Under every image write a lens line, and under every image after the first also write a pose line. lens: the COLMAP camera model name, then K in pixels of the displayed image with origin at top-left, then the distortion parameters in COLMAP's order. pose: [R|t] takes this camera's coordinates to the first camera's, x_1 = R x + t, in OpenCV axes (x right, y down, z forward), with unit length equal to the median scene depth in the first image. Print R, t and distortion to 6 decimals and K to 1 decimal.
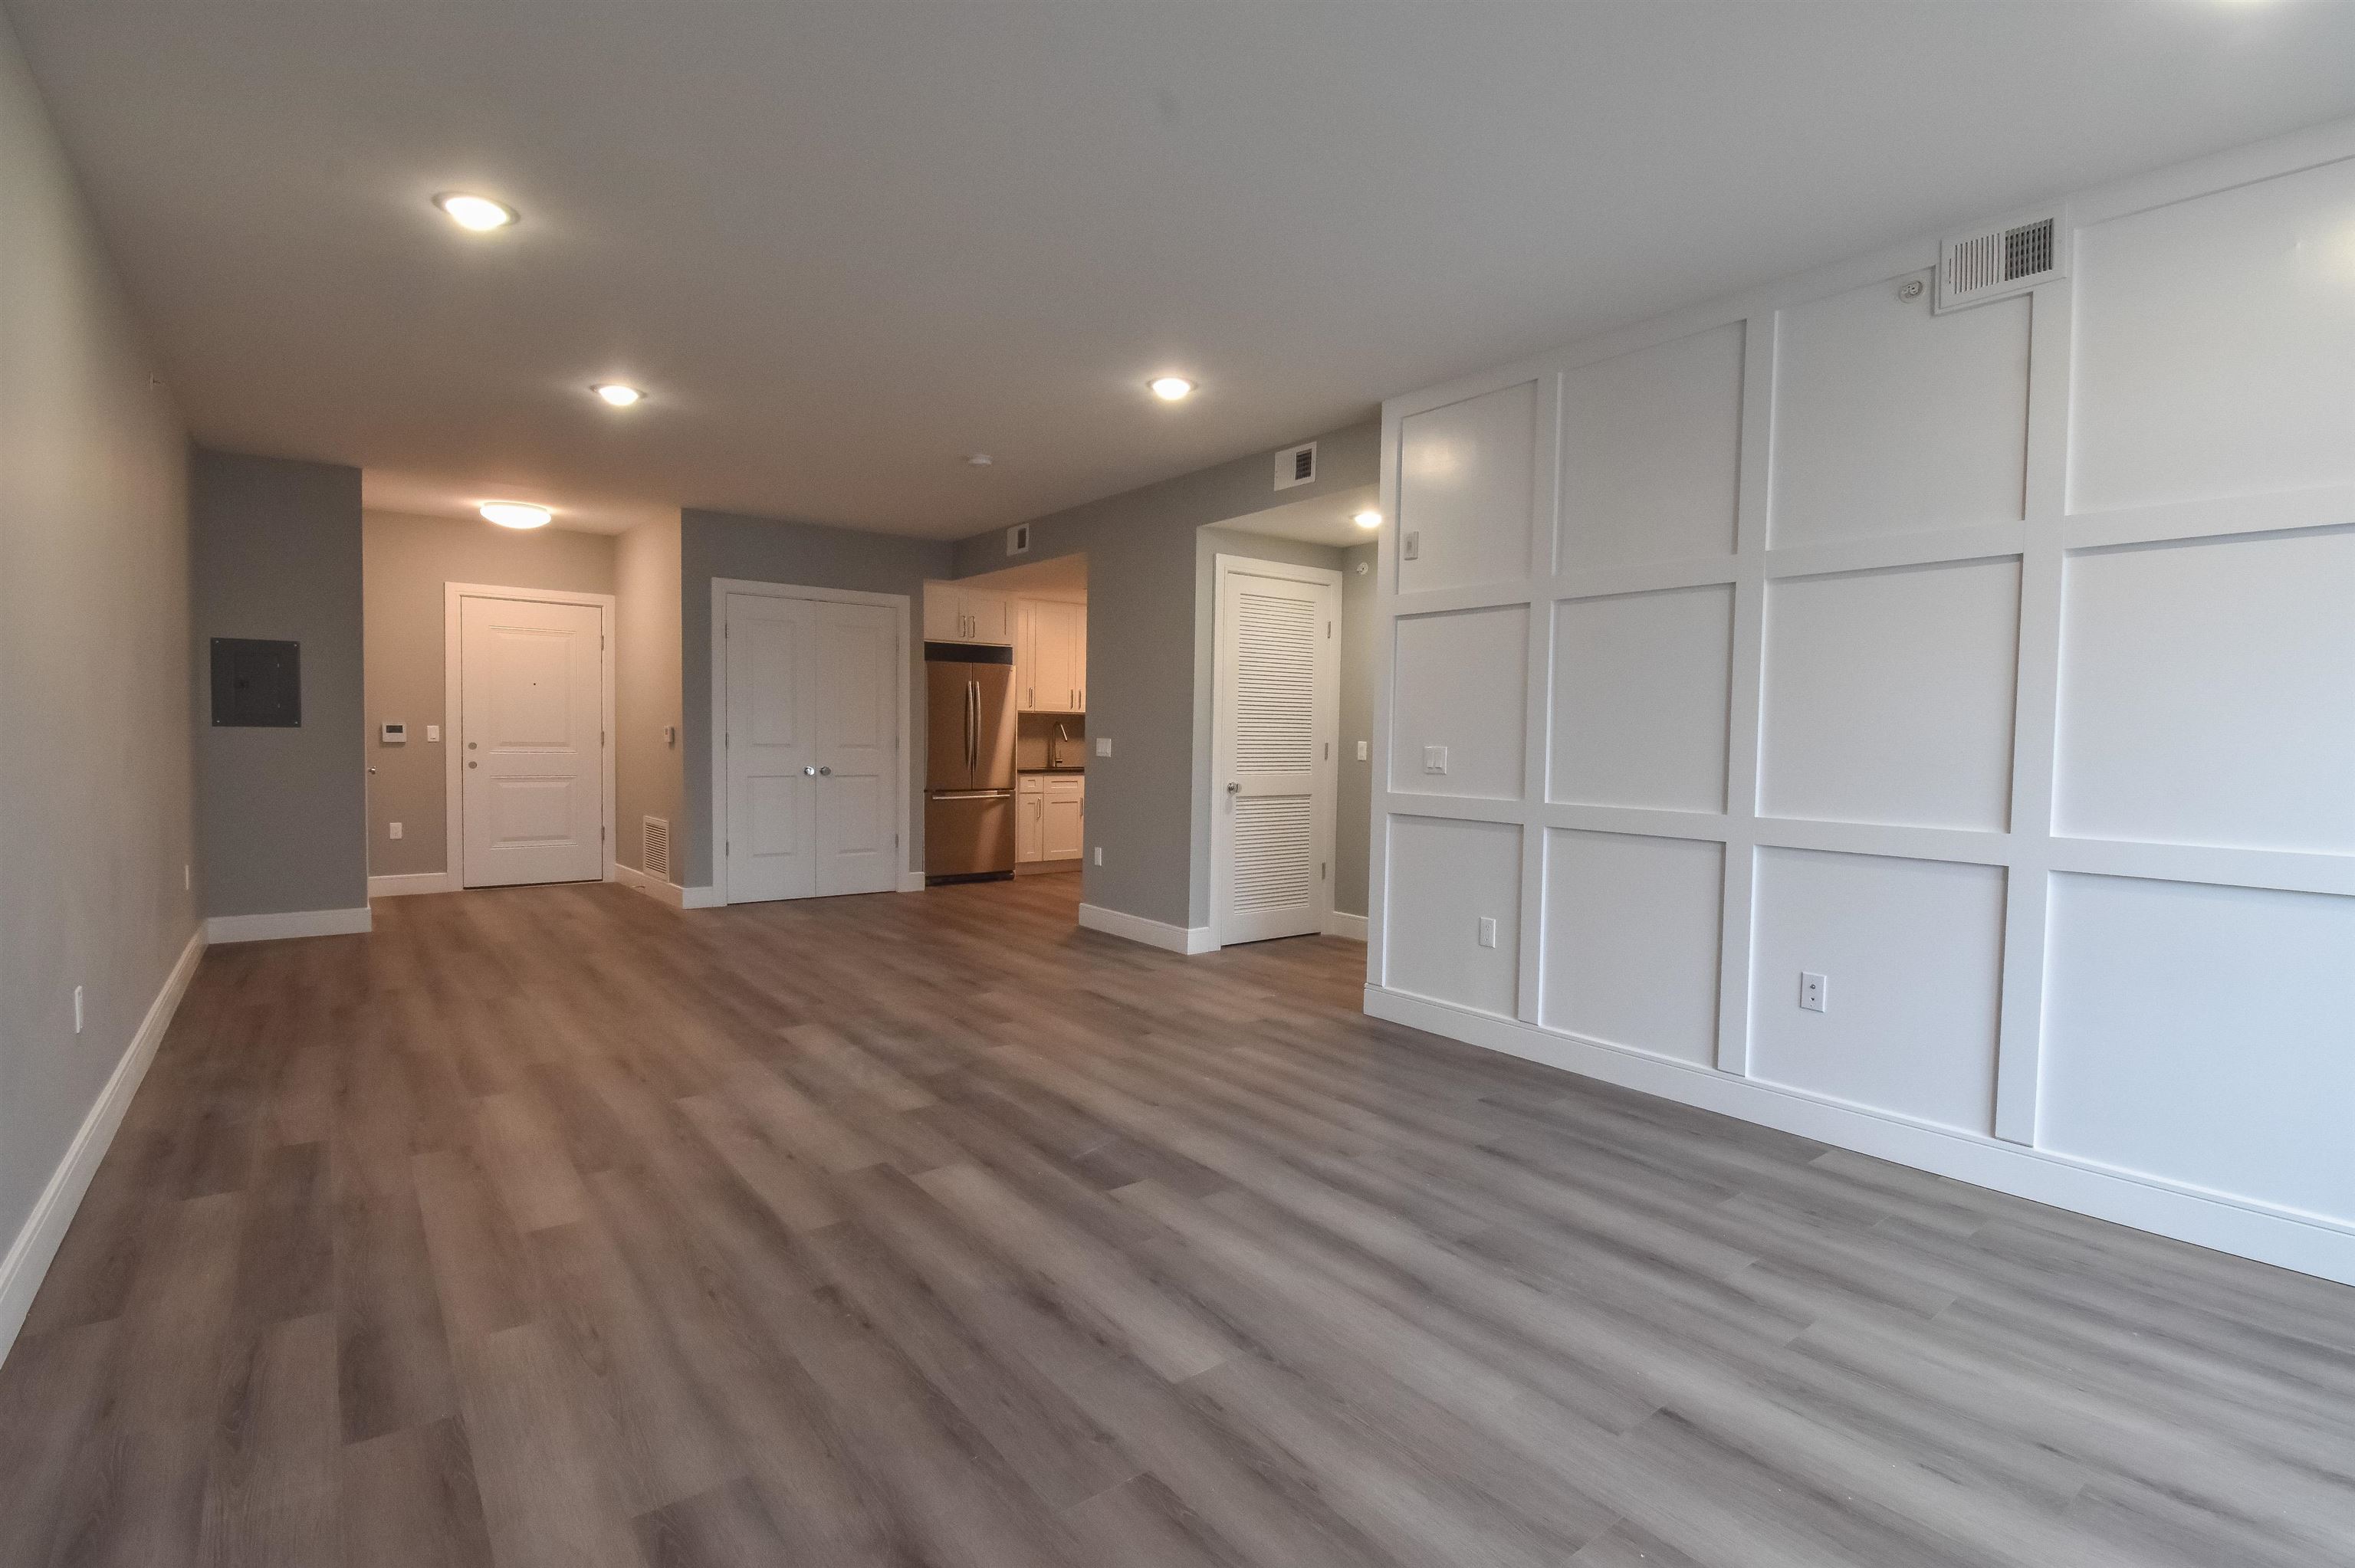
lens RADIAL K [[1098.9, 0, 1185.3], [0, 1098.9, 783.6], [0, 0, 1]] dist [0.024448, -0.025390]
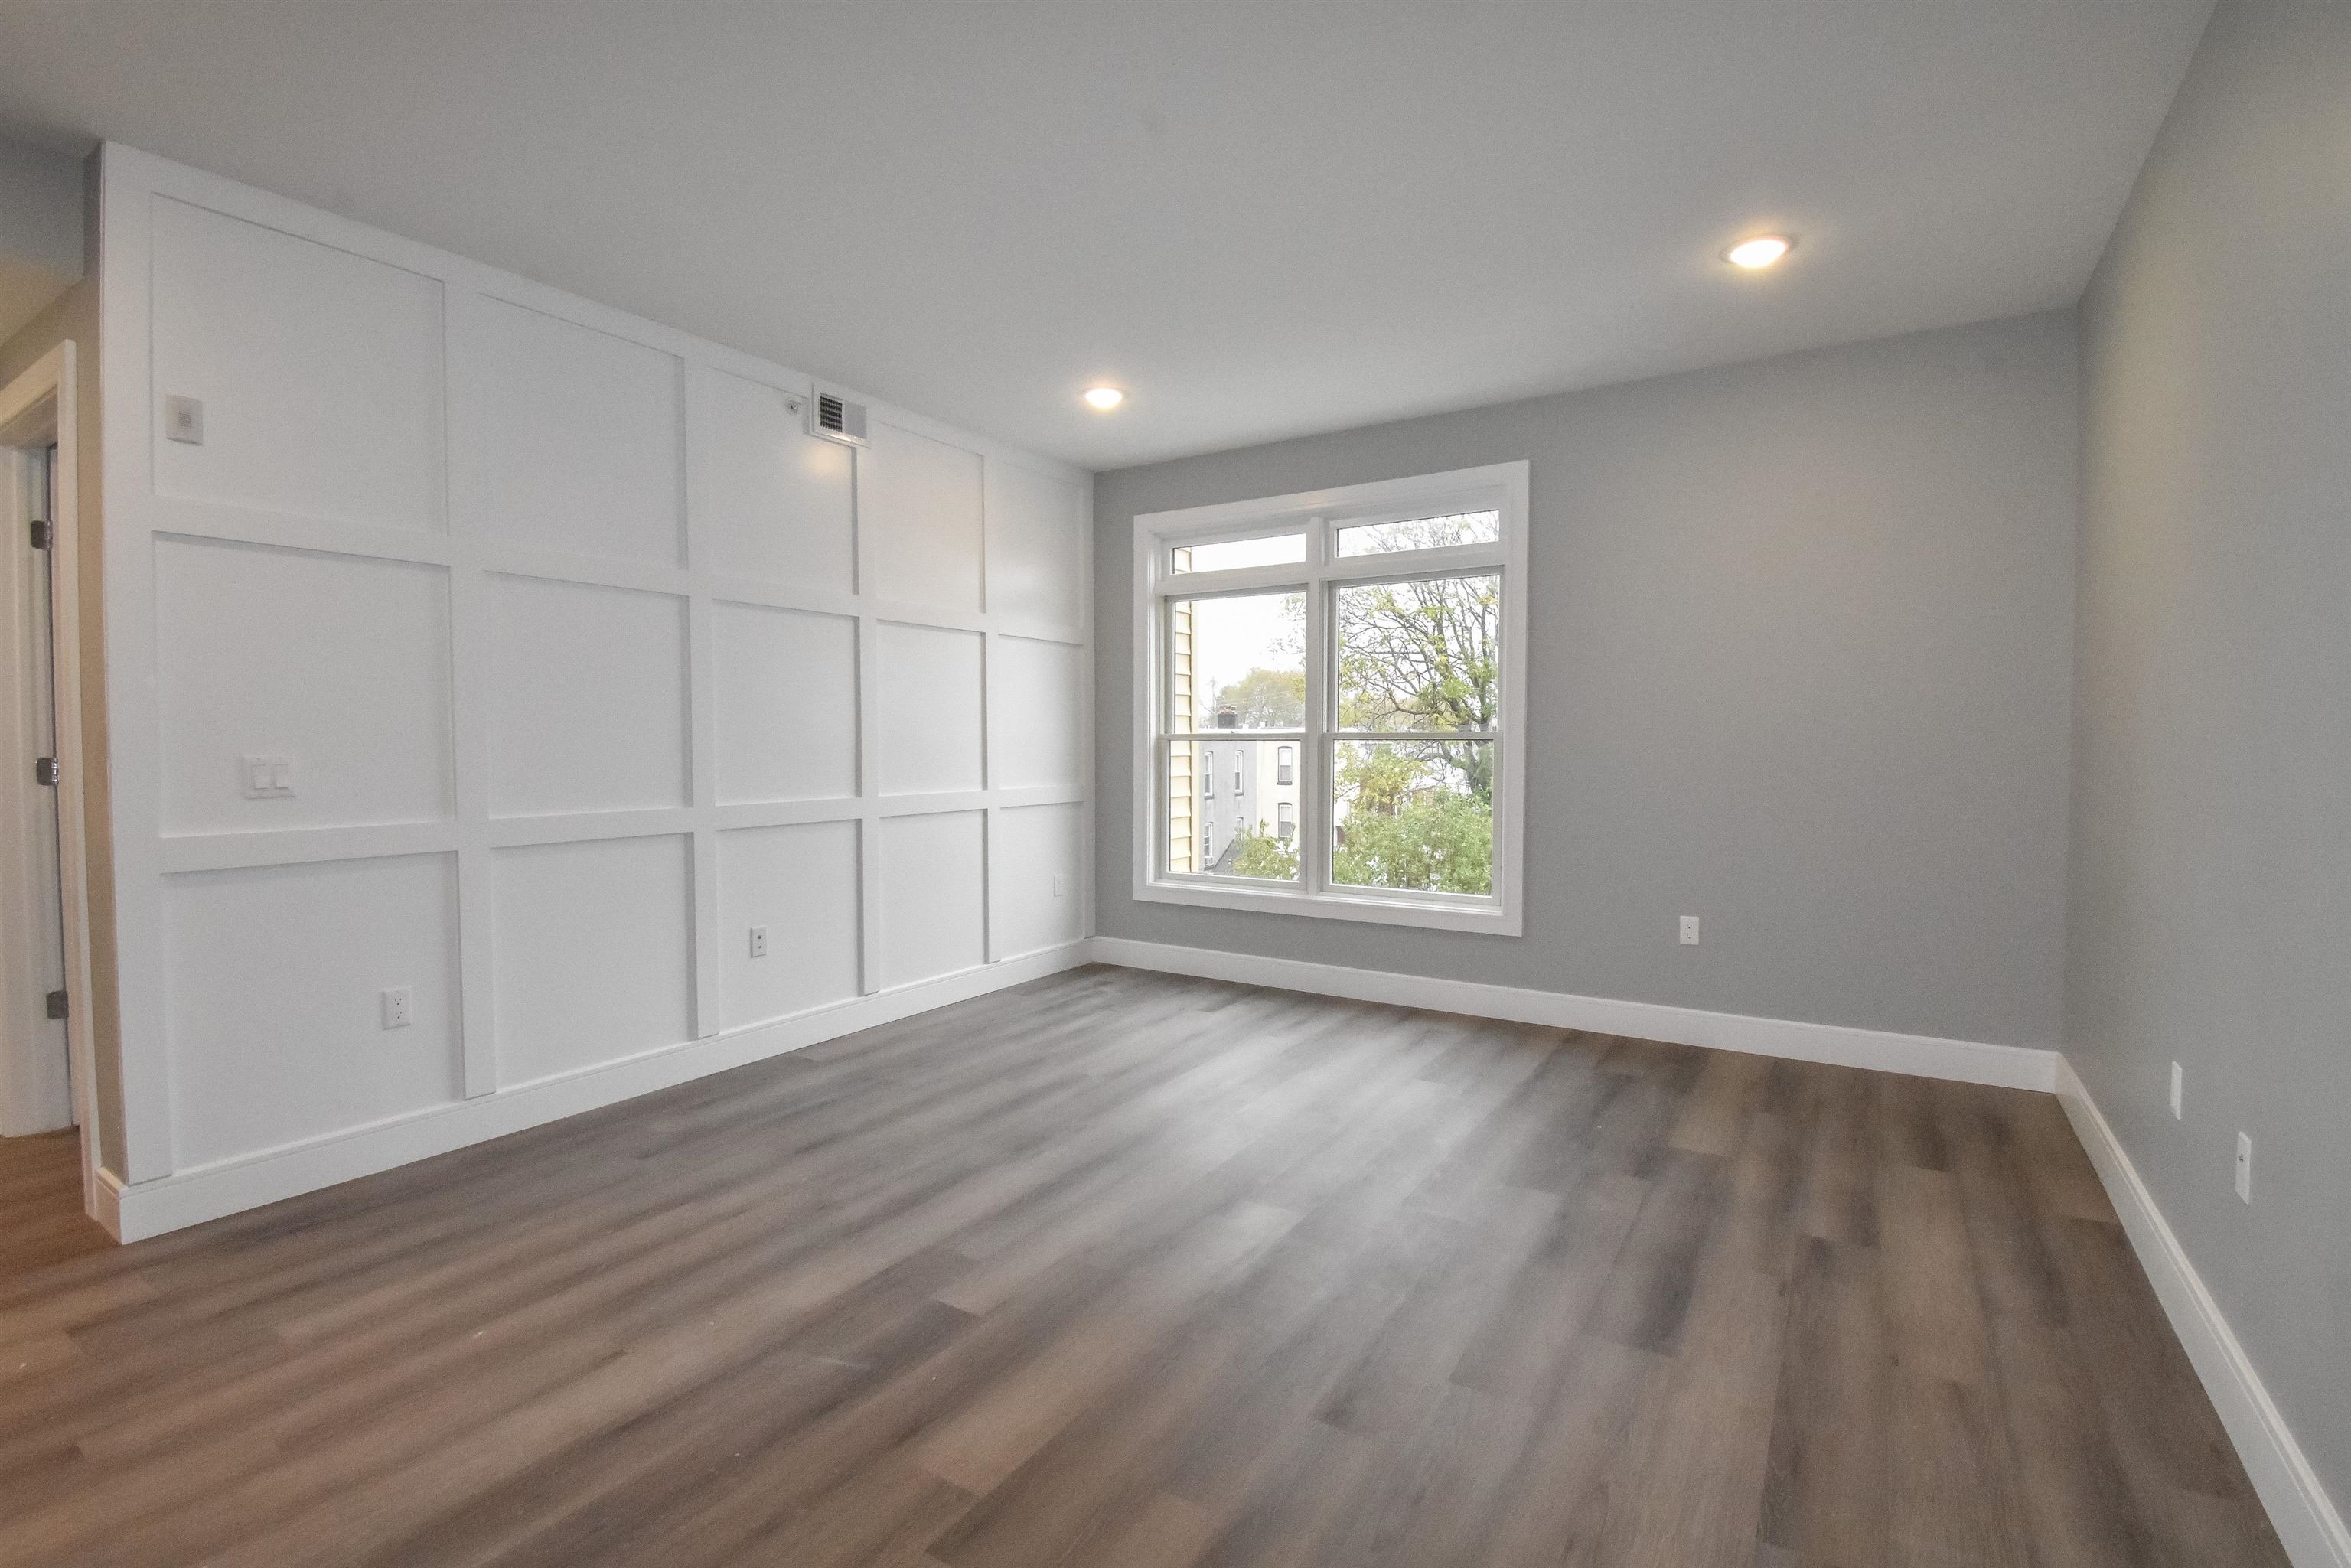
lens RADIAL K [[1074.1, 0, 1181.6], [0, 1074.1, 777.3], [0, 0, 1]] dist [0.023255, -0.025741]
pose [[-0.339360, -0.046906, 0.939486, -0.674463], [0.037993, 0.997257, 0.063514, -0.050107], [-0.939889, 0.057248, -0.336648, 0.890130]]
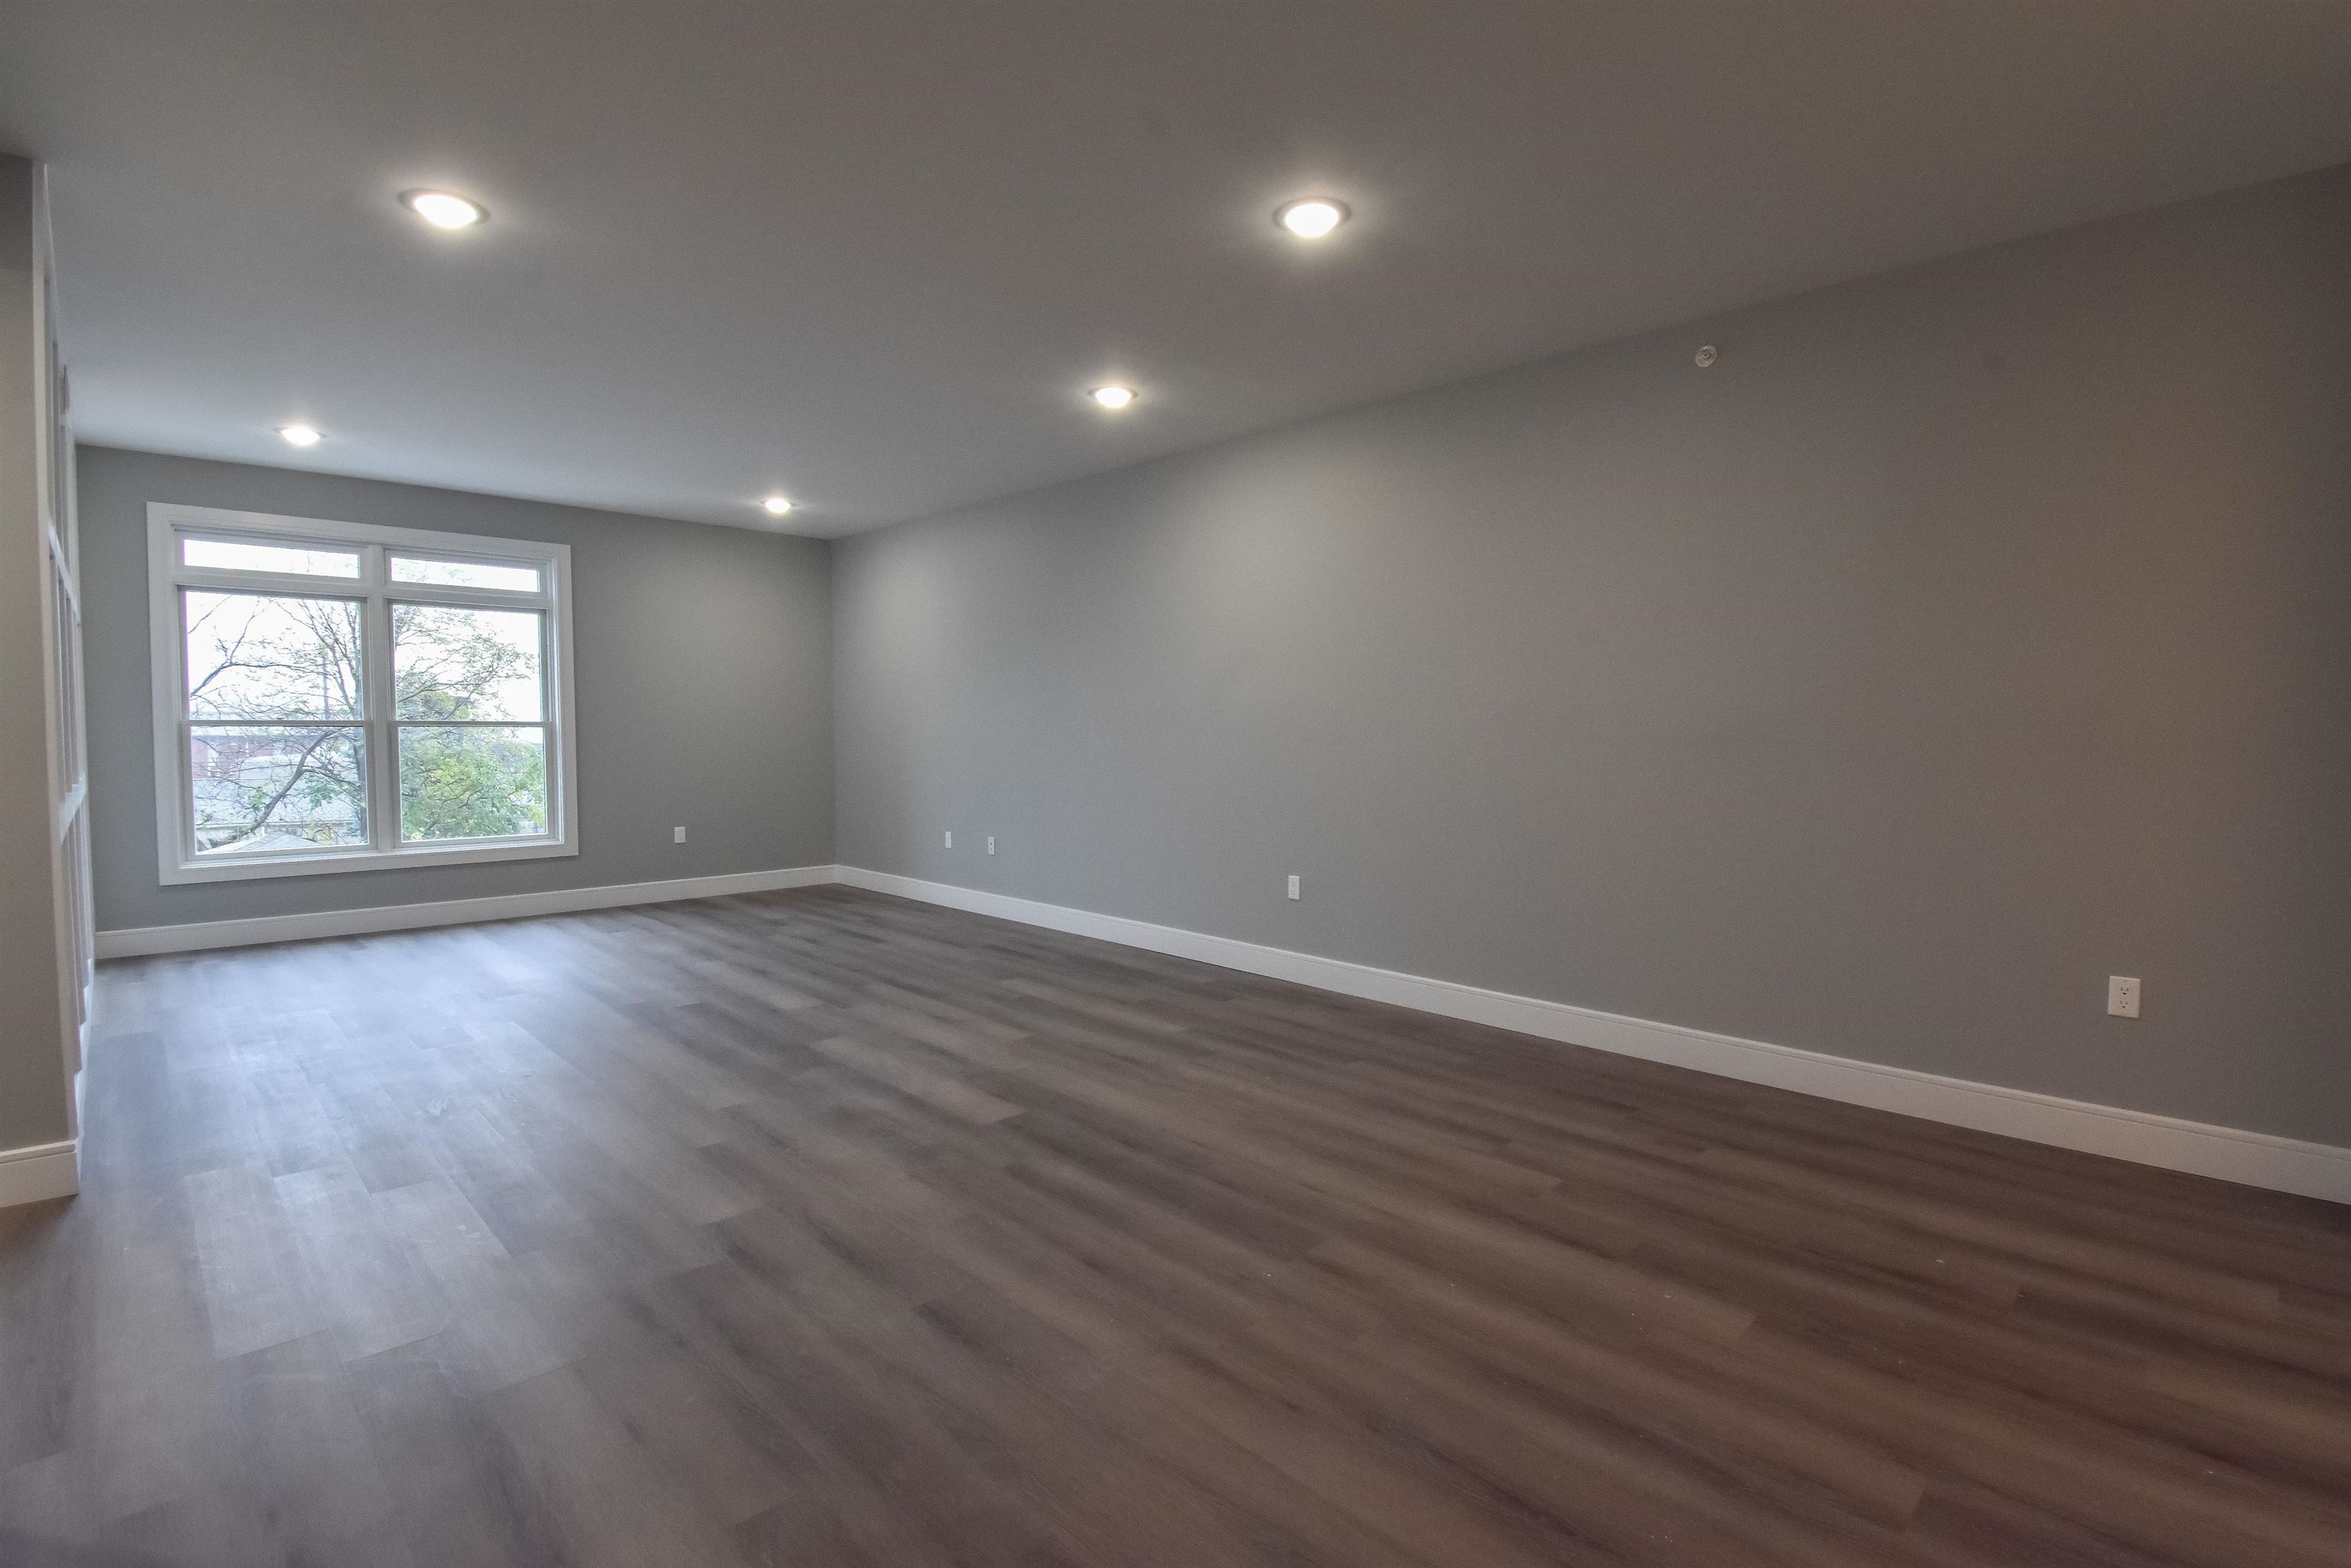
lens RADIAL K [[1074.1, 0, 1181.6], [0, 1074.1, 777.3], [0, 0, 1]] dist [0.023255, -0.025741]
pose [[-0.992628, -0.012198, -0.120582, -0.474933], [-0.022776, 0.995970, 0.086744, -0.102132], [0.119038, 0.088851, -0.988906, 2.153770]]
